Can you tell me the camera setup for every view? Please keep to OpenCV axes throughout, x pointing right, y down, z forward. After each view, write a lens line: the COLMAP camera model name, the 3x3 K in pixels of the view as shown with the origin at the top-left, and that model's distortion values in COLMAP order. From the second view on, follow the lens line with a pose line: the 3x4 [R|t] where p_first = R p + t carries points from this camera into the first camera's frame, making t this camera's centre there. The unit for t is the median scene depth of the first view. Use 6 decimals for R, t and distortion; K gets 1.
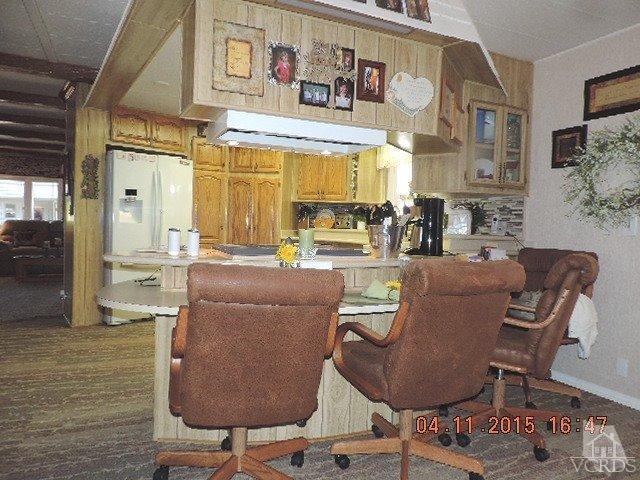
lens RADIAL K [[455.4, 0, 320.2], [0, 455.4, 240.0], [0, 0, 1]] dist [-0.017700, -0.001880]
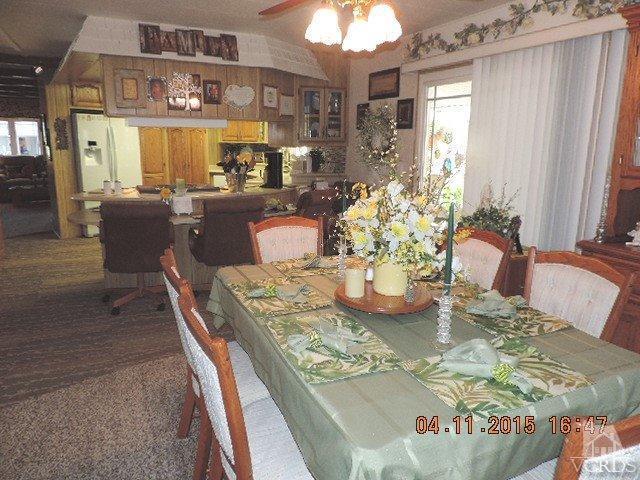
lens RADIAL K [[455.4, 0, 320.3], [0, 455.4, 240.4], [0, 0, 1]] dist [-0.017700, -0.001880]
pose [[0.999626, -0.021696, 0.016645, 0.270386], [0.018298, 0.983044, 0.182457, -0.054310], [-0.020321, -0.182084, 0.983073, -0.465396]]
